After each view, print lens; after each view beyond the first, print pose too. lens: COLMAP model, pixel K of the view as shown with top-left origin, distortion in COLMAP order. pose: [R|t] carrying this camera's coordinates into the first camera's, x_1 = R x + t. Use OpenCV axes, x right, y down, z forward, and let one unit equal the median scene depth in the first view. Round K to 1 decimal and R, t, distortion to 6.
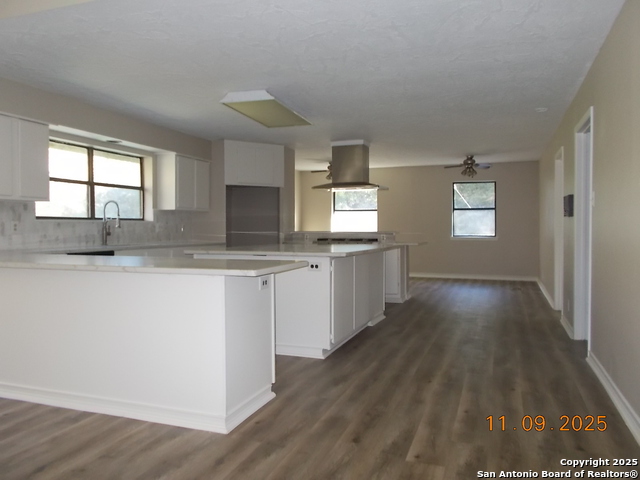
lens RADIAL K [[481.4, 0, 320.0], [0, 481.4, 240.0], [0, 0, 1]] dist [0.003942, 0.001700]
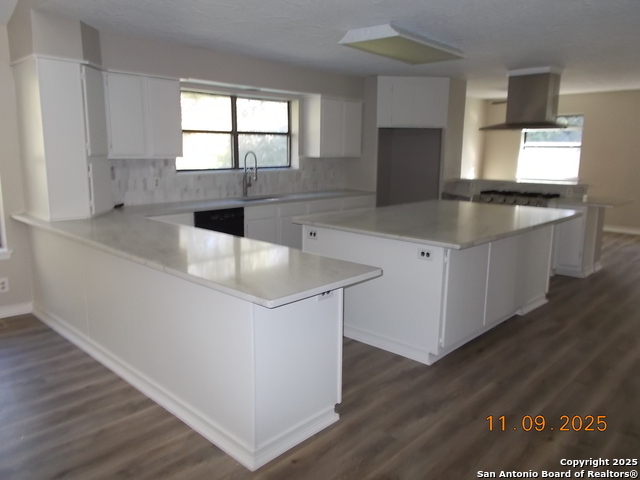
lens RADIAL K [[481.4, 0, 320.0], [0, 481.4, 240.0], [0, 0, 1]] dist [0.003942, 0.001700]
pose [[0.916607, 0.084230, -0.390815, 0.098130], [-0.020515, 0.986176, 0.164428, -0.068364], [0.399262, -0.142698, 0.905664, 0.140286]]
